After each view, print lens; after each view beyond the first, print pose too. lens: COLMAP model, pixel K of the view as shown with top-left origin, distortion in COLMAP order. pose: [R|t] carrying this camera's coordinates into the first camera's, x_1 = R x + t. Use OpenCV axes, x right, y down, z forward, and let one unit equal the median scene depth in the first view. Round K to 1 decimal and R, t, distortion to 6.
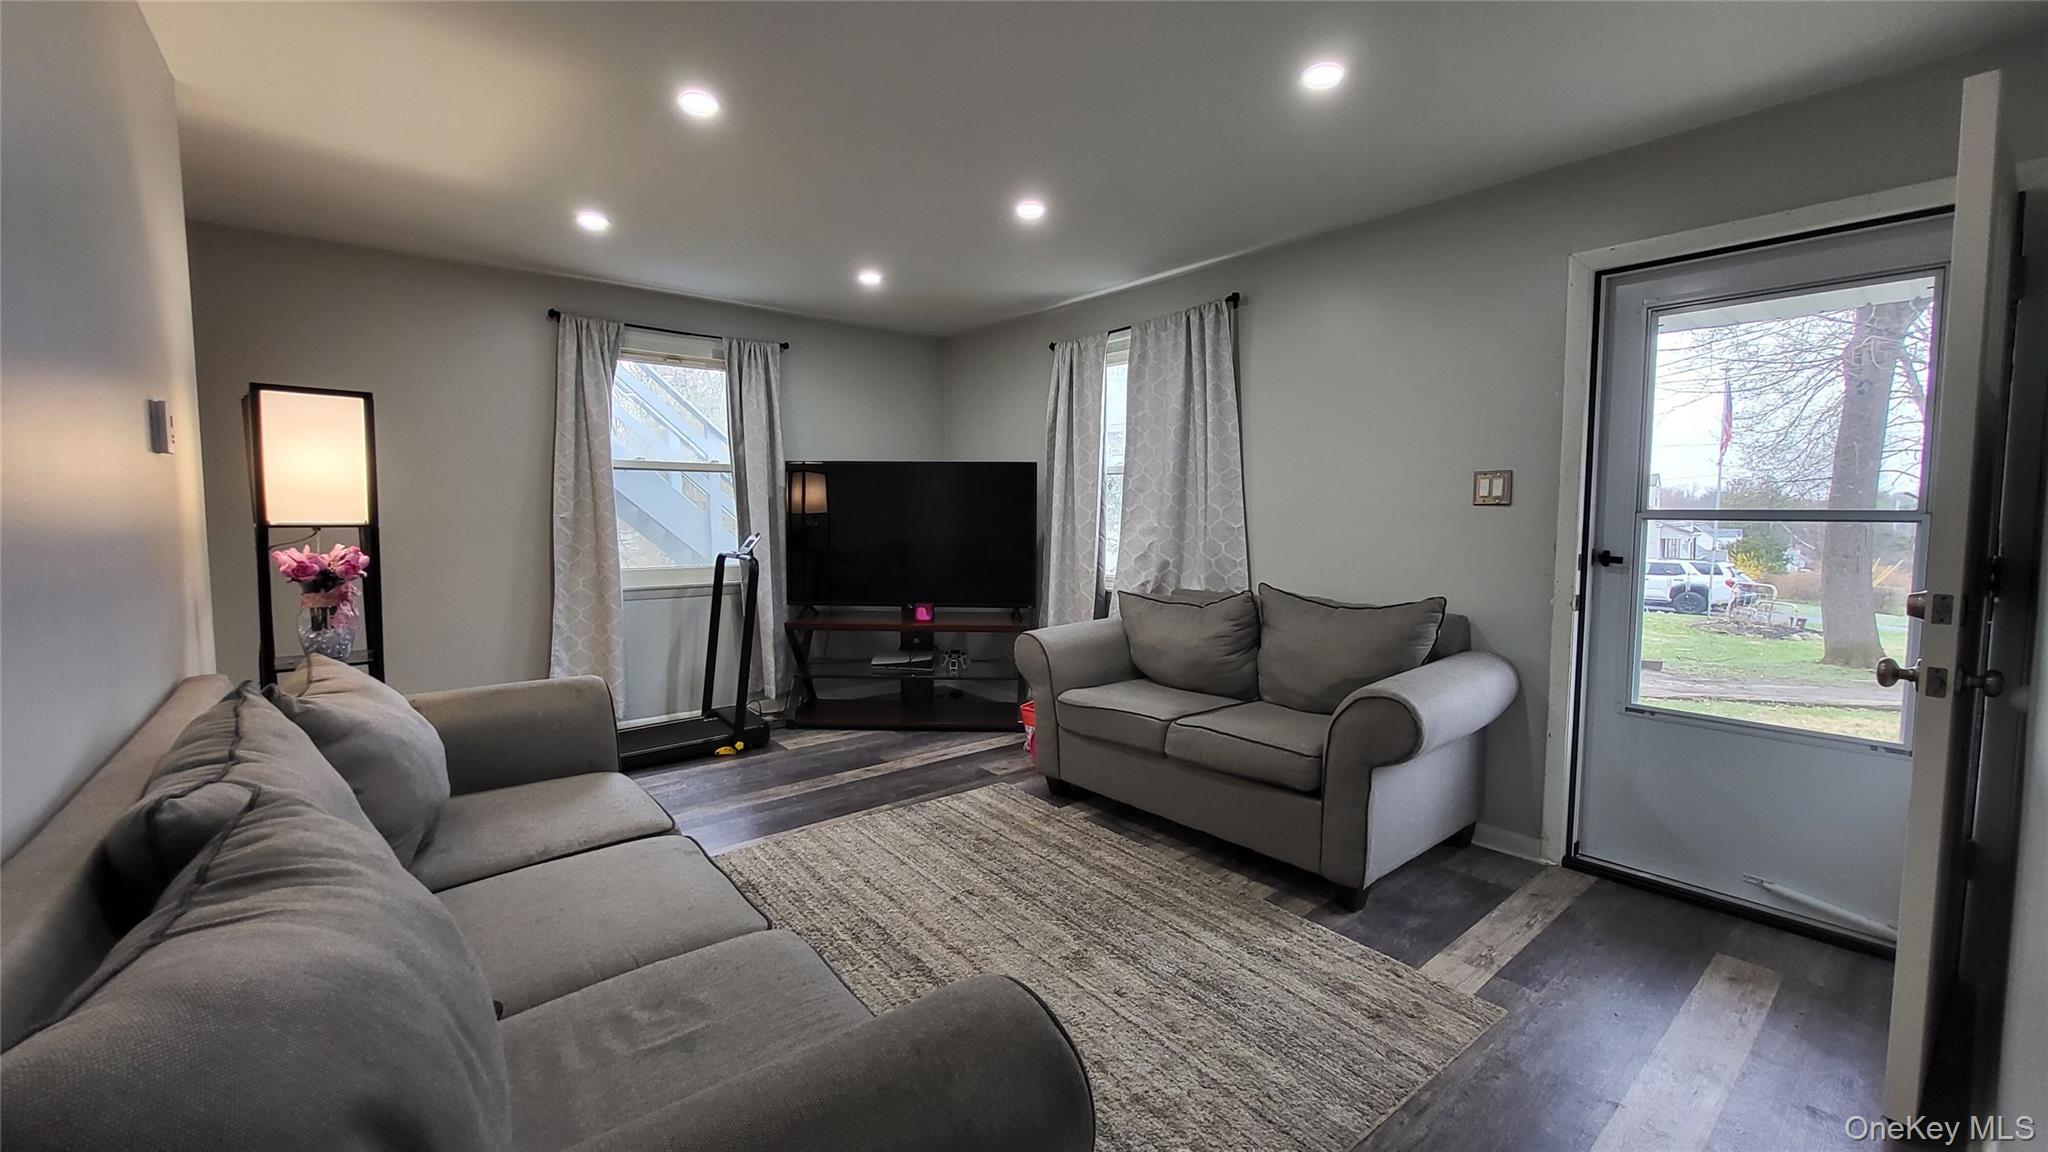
lens RADIAL K [[799.0, 0, 1012.2], [0, 799.0, 573.2], [0, 0, 1]] dist [-0.009544, 0.000199]
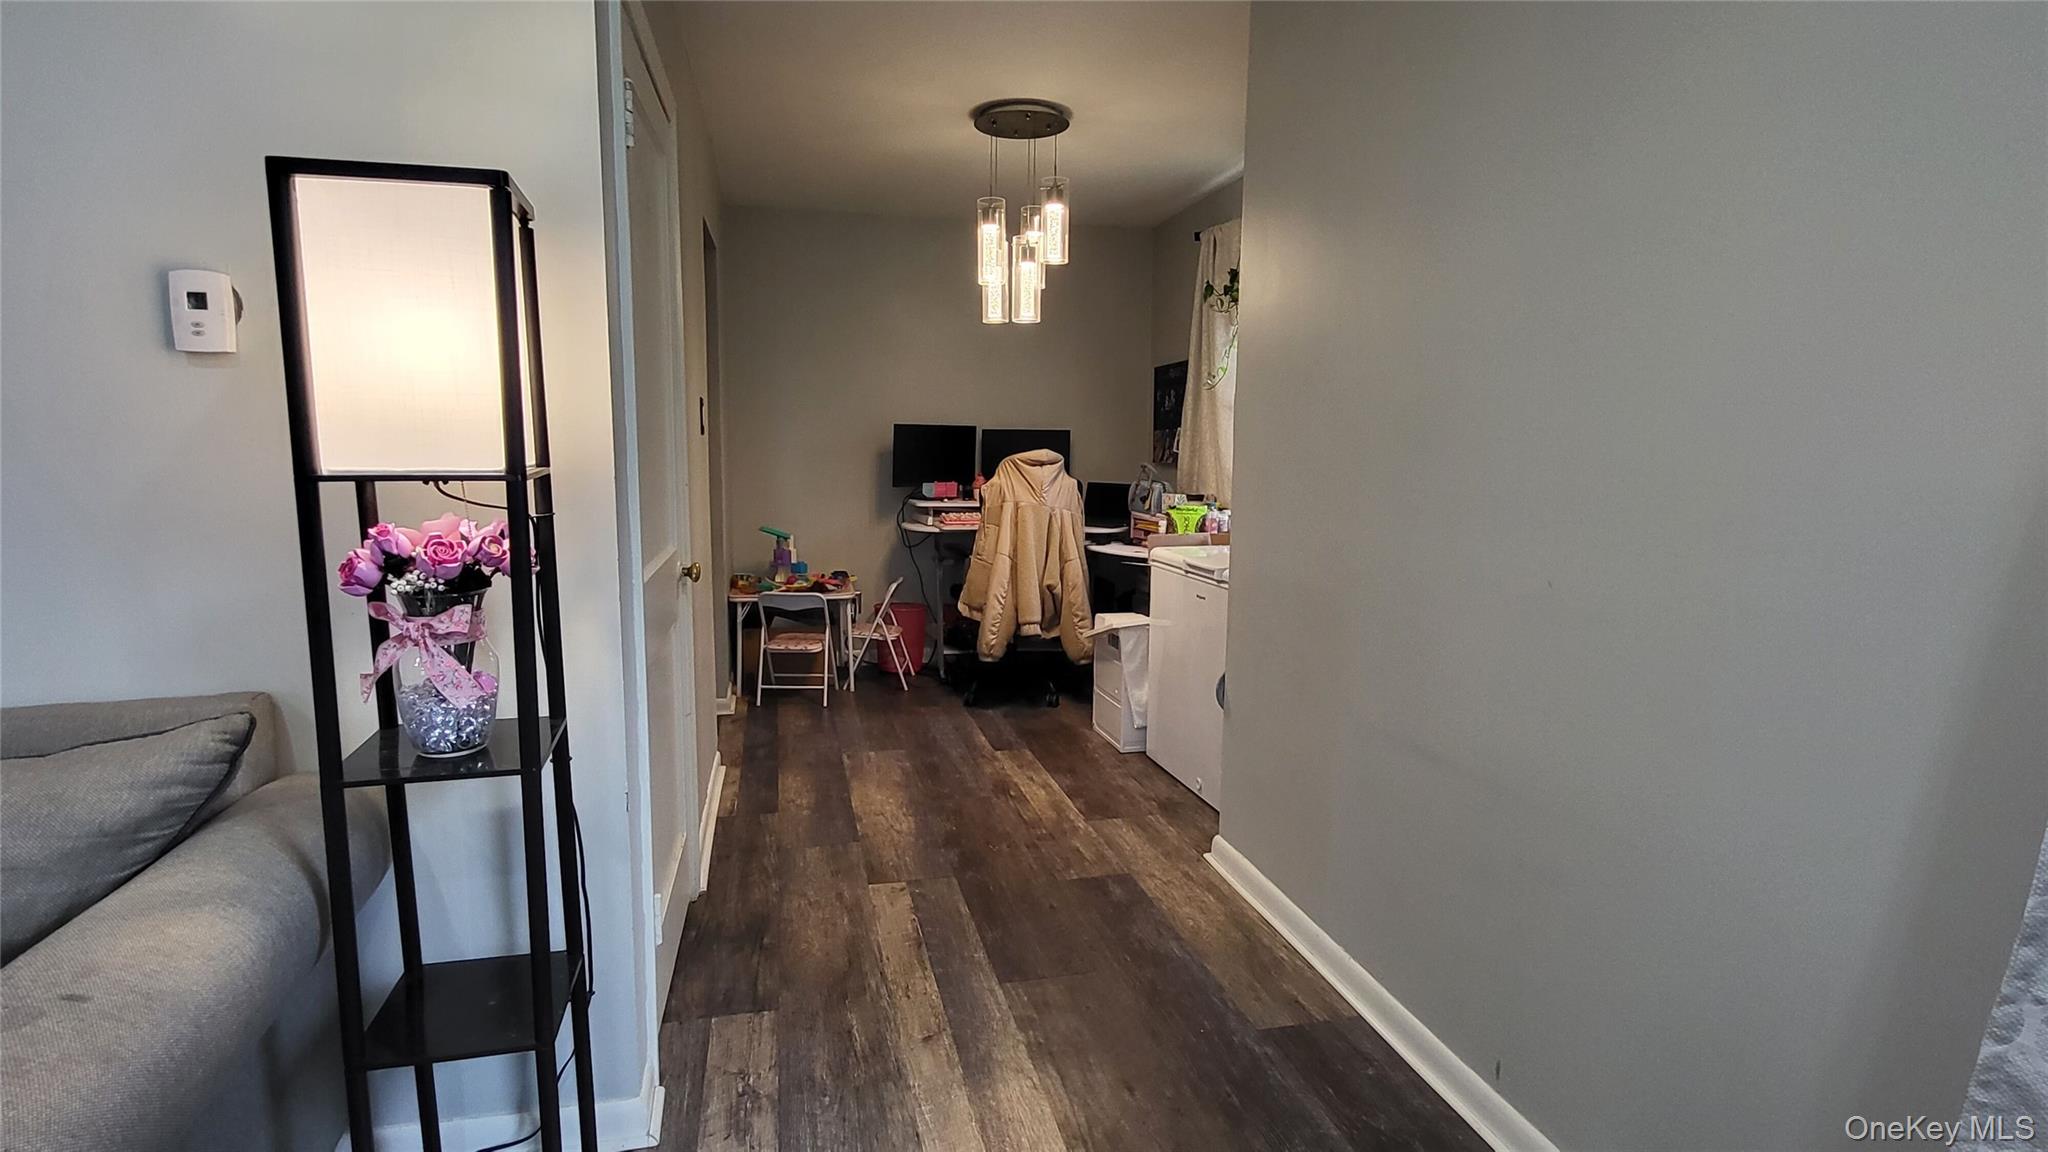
lens RADIAL K [[1007.5, 0, 1009.1], [0, 1007.5, 575.3], [0, 0, 1]] dist [-0.006184, 0.000524]
pose [[-0.441425, 0.116668, -0.889681, -0.309813], [-0.079522, 0.982523, 0.168299, -0.082462], [0.893767, 0.145040, -0.424433, 1.006129]]
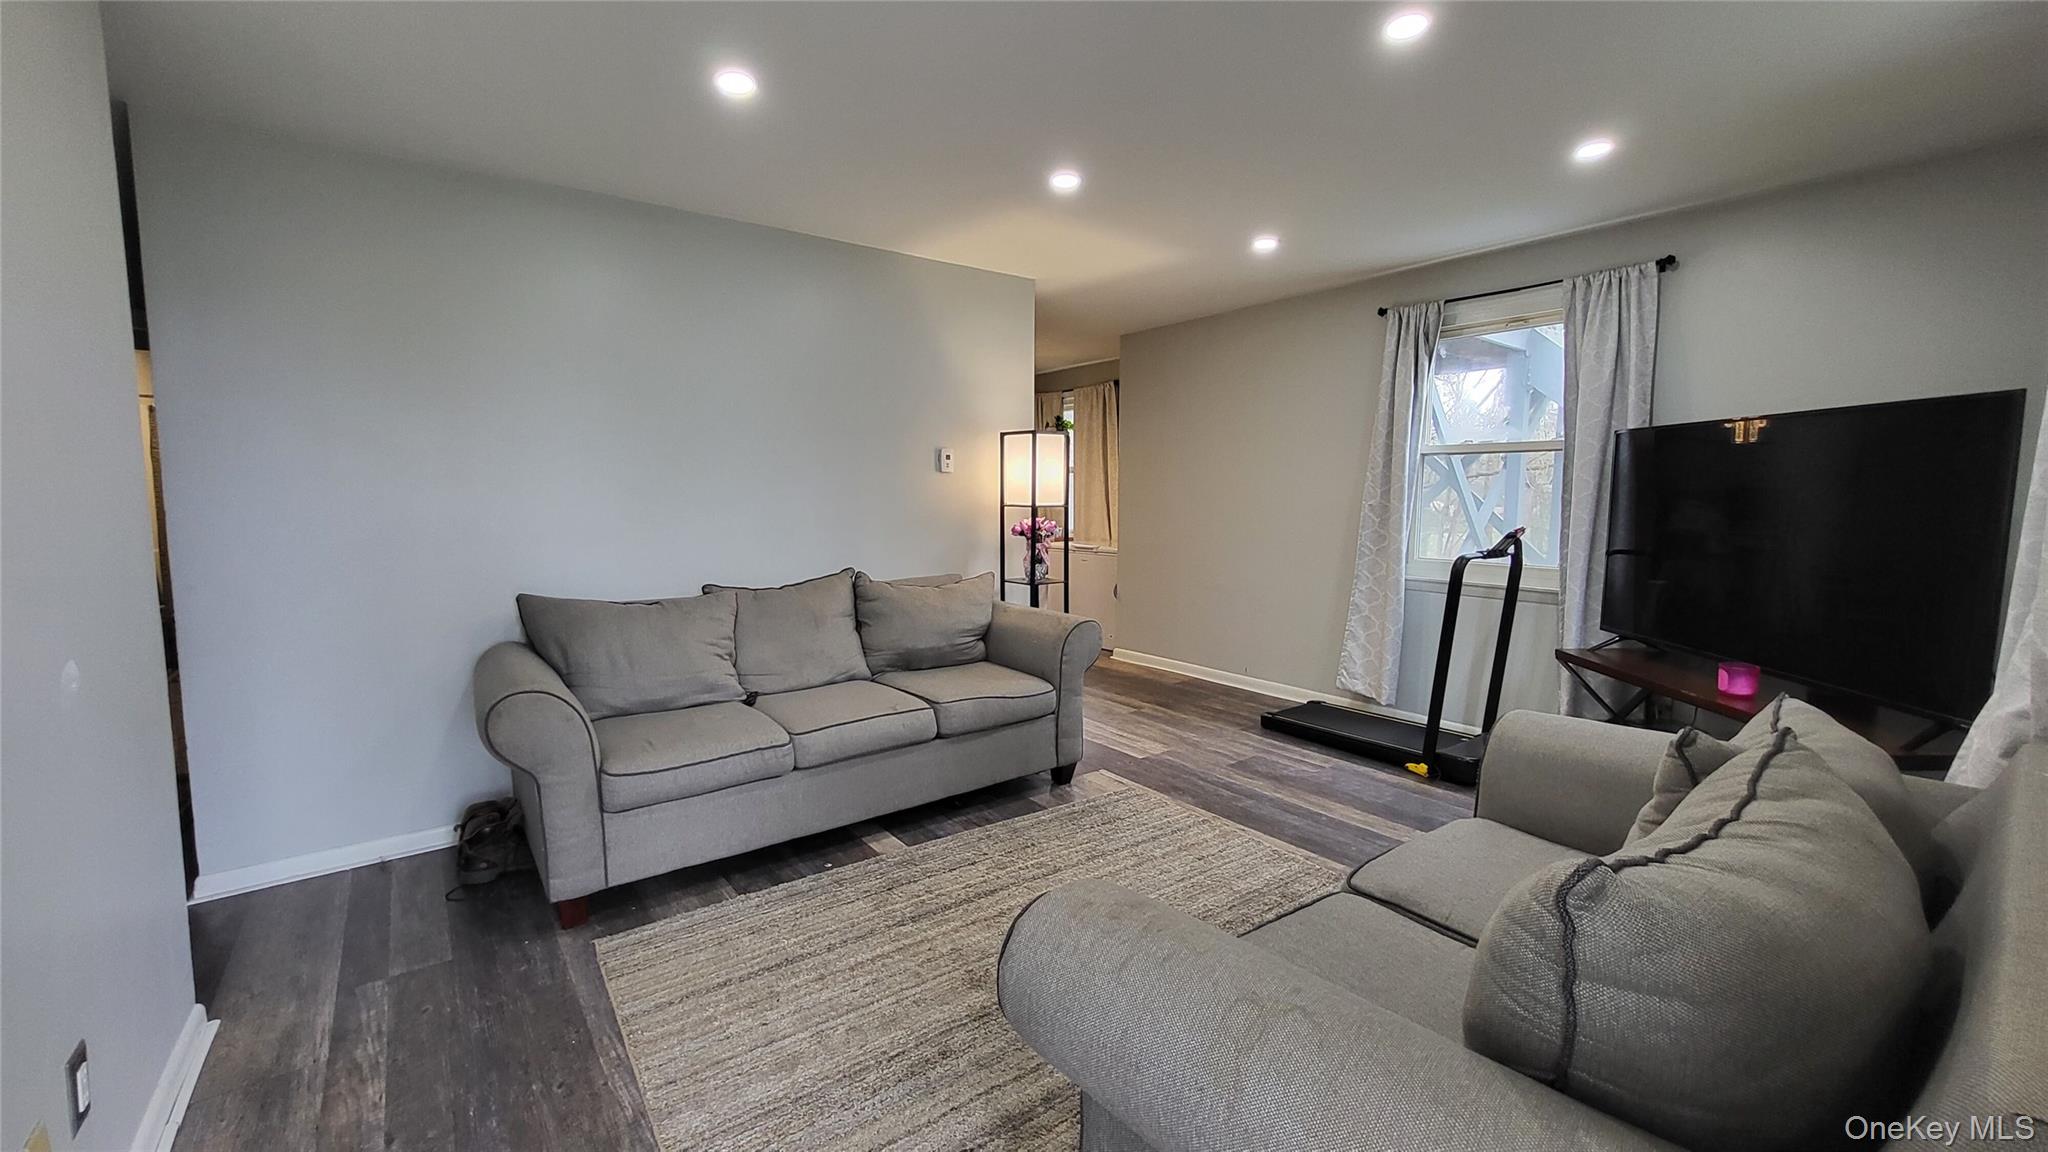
lens RADIAL K [[799.0, 0, 993.3], [0, 799.0, 565.2], [0, 0, 1]] dist [-0.009544, 0.000199]
pose [[-0.053171, 0.087644, -0.994732, 0.610294], [-0.078690, 0.992676, 0.091669, -0.054053], [0.995480, 0.083149, -0.045885, 0.637808]]
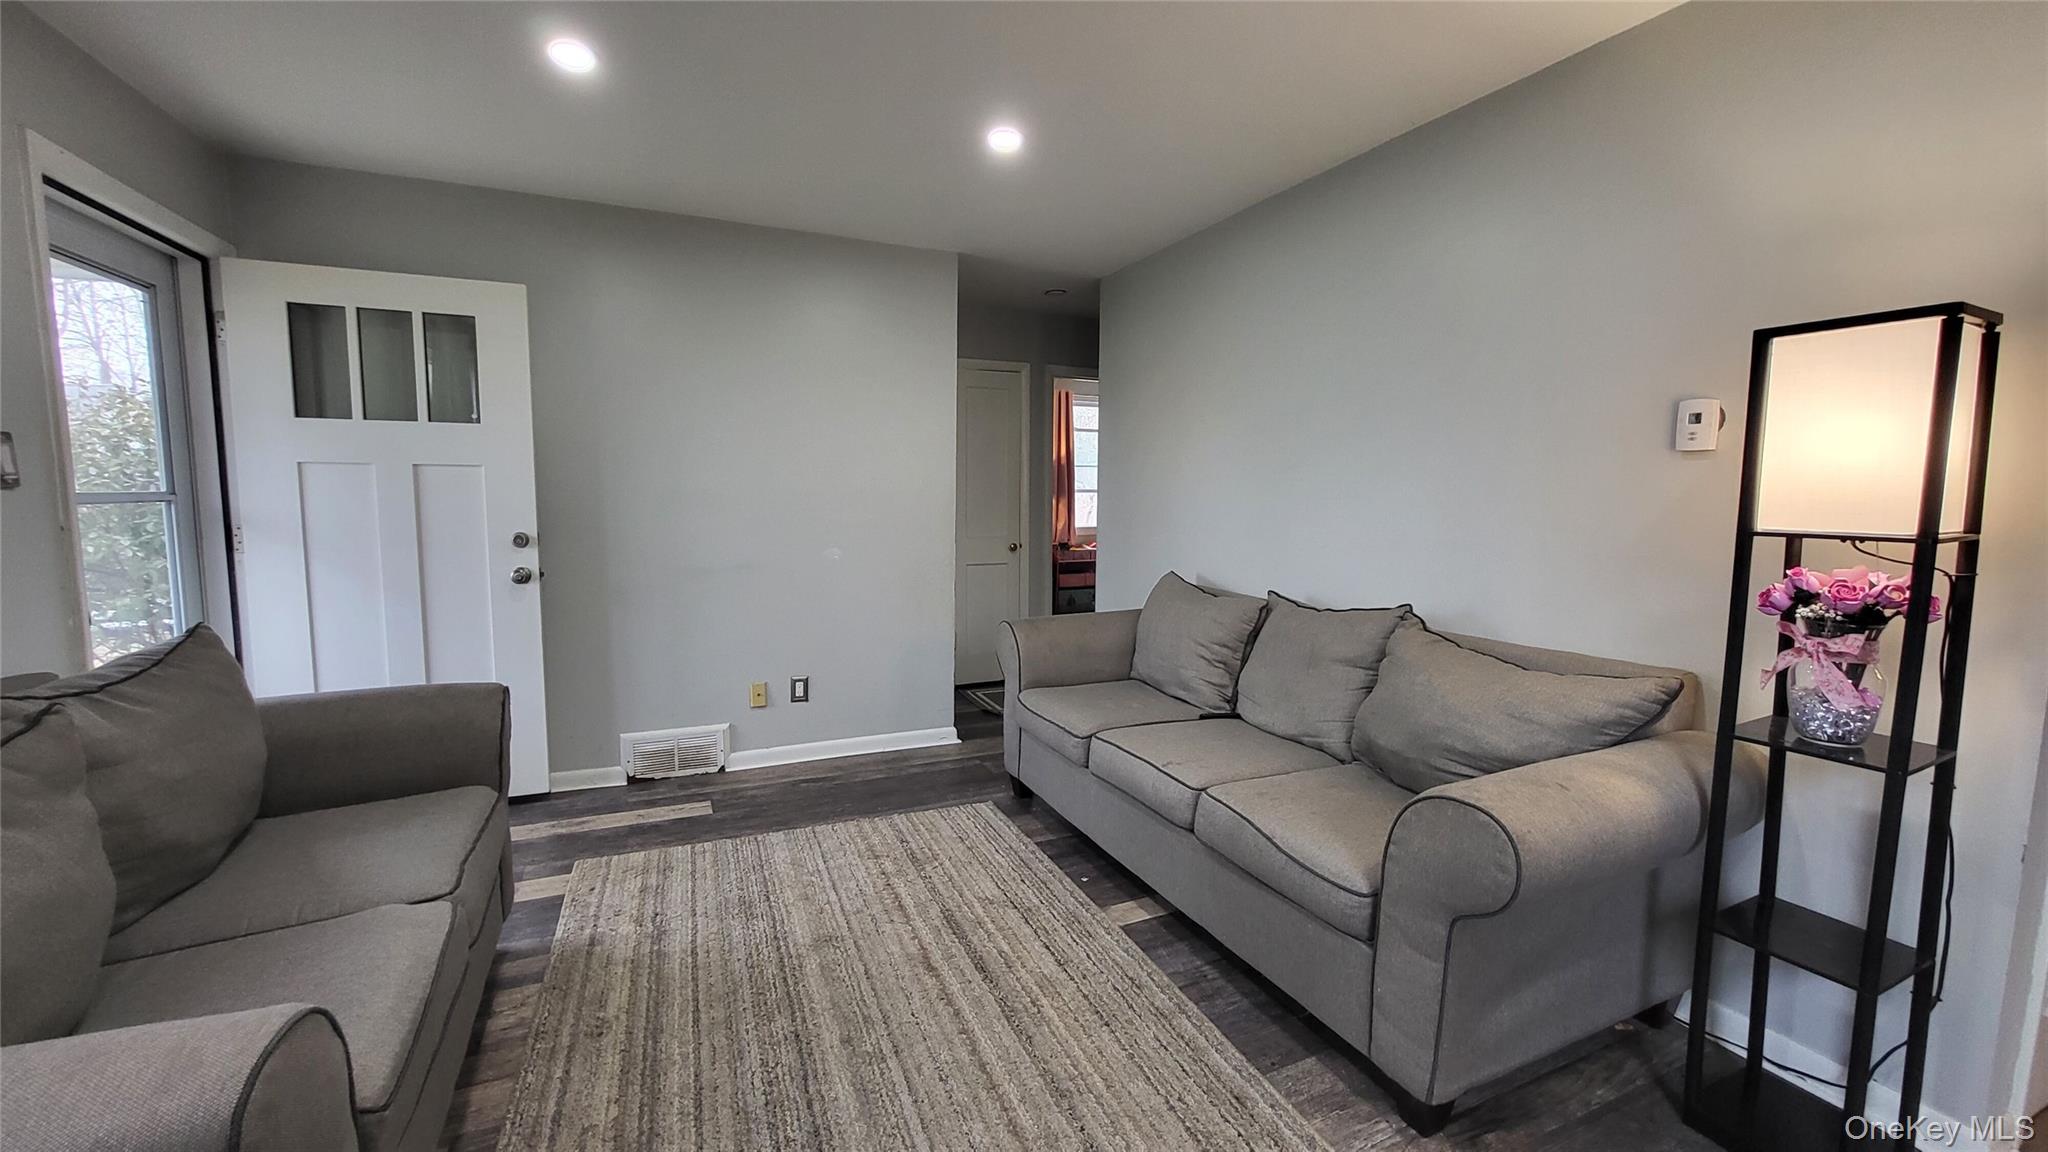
lens RADIAL K [[799.0, 0, 1018.2], [0, 799.0, 561.8], [0, 0, 1]] dist [-0.009544, 0.000199]
pose [[-0.966771, -0.030492, 0.253818, -0.248368], [0.013951, 0.985088, 0.171483, -0.100547], [-0.255262, 0.169326, -0.951930, 1.140714]]
